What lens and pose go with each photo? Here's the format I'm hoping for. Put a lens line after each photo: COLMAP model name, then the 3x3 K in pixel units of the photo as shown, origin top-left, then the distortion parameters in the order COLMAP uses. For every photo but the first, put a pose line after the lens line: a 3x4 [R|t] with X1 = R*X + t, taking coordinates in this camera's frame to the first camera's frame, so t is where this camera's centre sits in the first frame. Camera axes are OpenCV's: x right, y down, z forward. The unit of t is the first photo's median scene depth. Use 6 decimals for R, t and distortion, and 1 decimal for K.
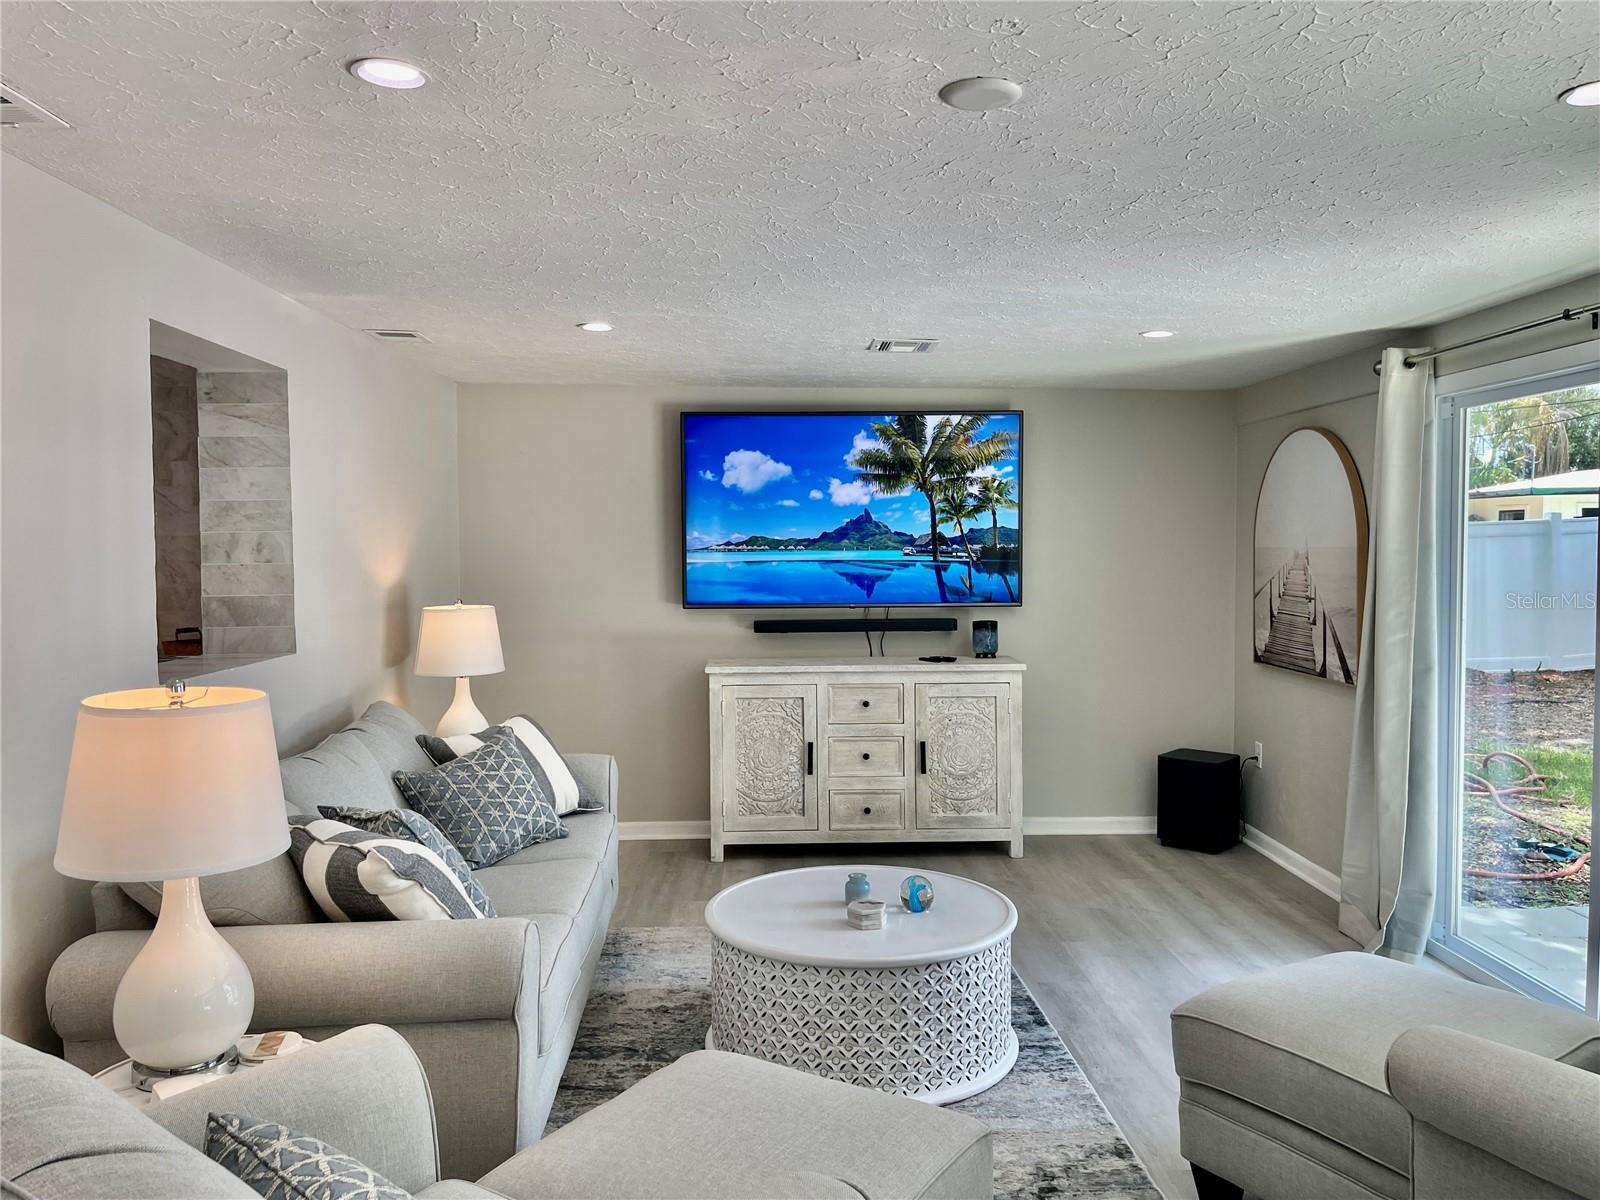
lens RADIAL K [[1209.4, 0, 802.8], [0, 1209.4, 584.6], [0, 0, 1]] dist [0.069391, -0.087671]
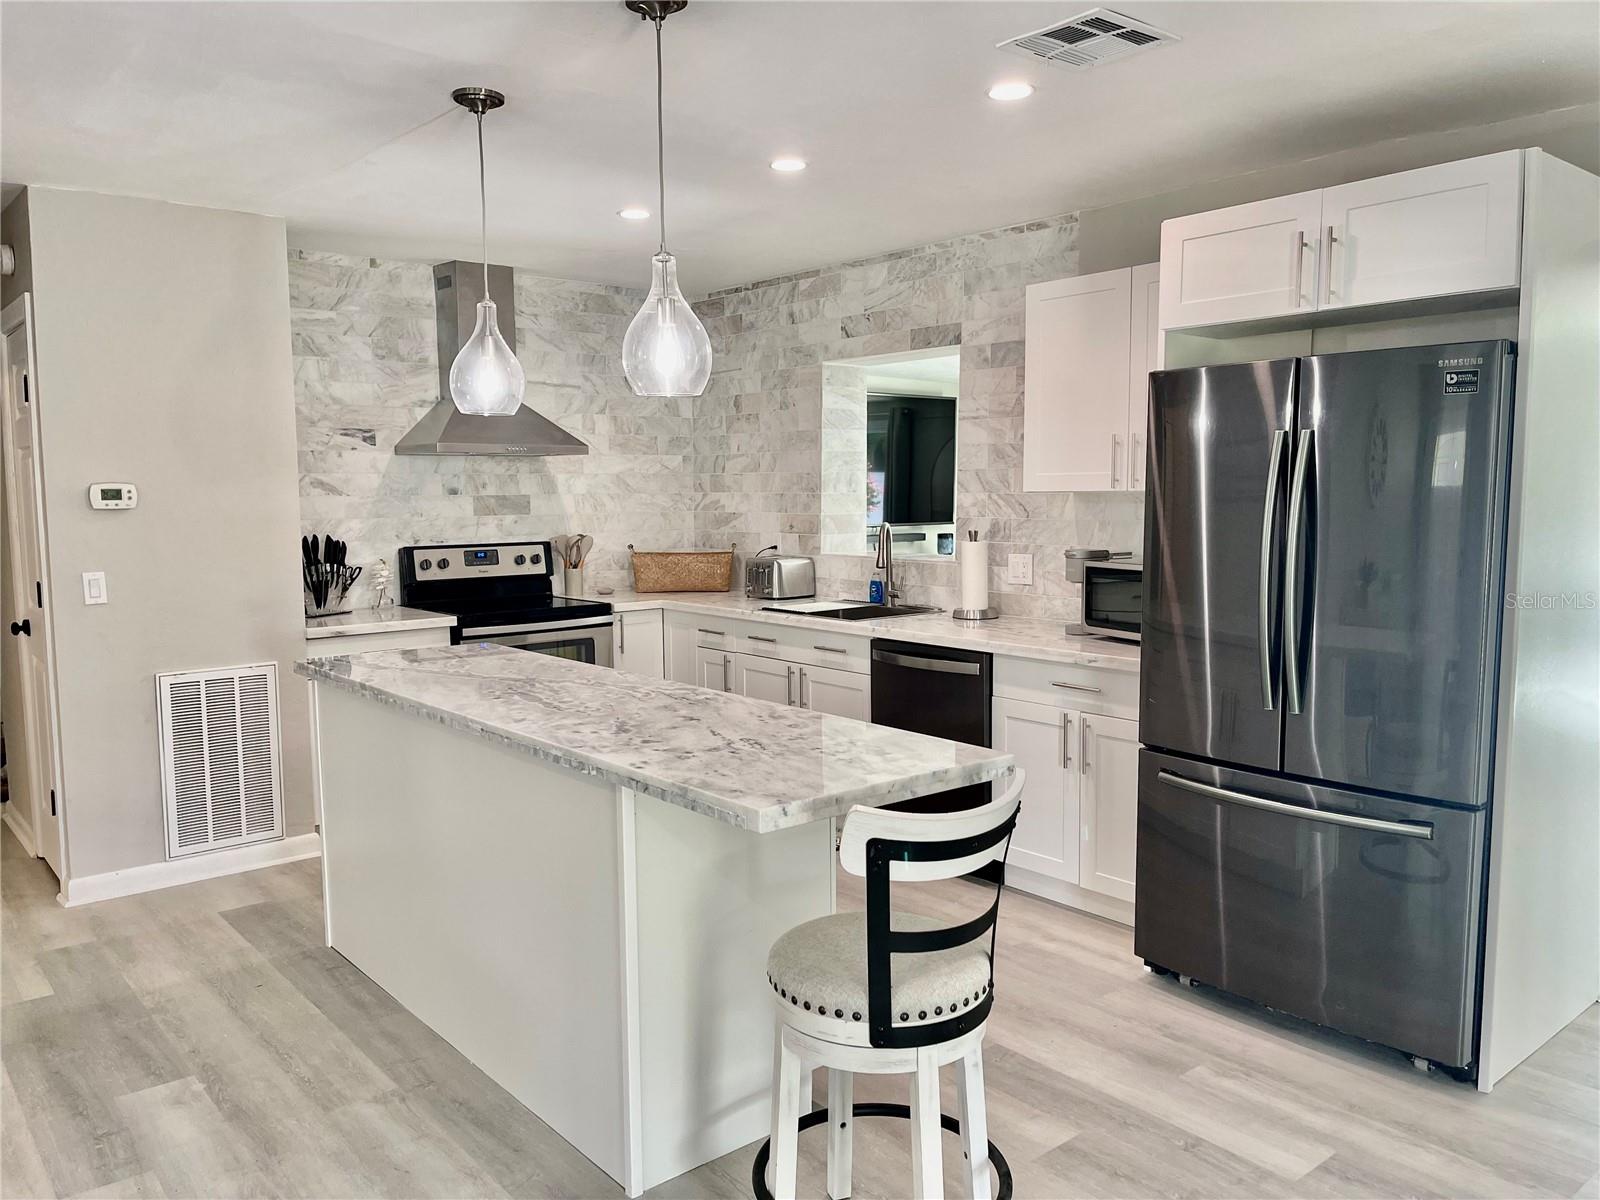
lens RADIAL K [[1209.4, 0, 792.7], [0, 1209.4, 611.4], [0, 0, 1]] dist [0.069391, -0.087671]
pose [[0.791433, -0.060197, 0.608285, -1.442422], [0.019673, 0.997132, 0.073082, 0.019524], [-0.610939, -0.045873, 0.790347, -0.167973]]
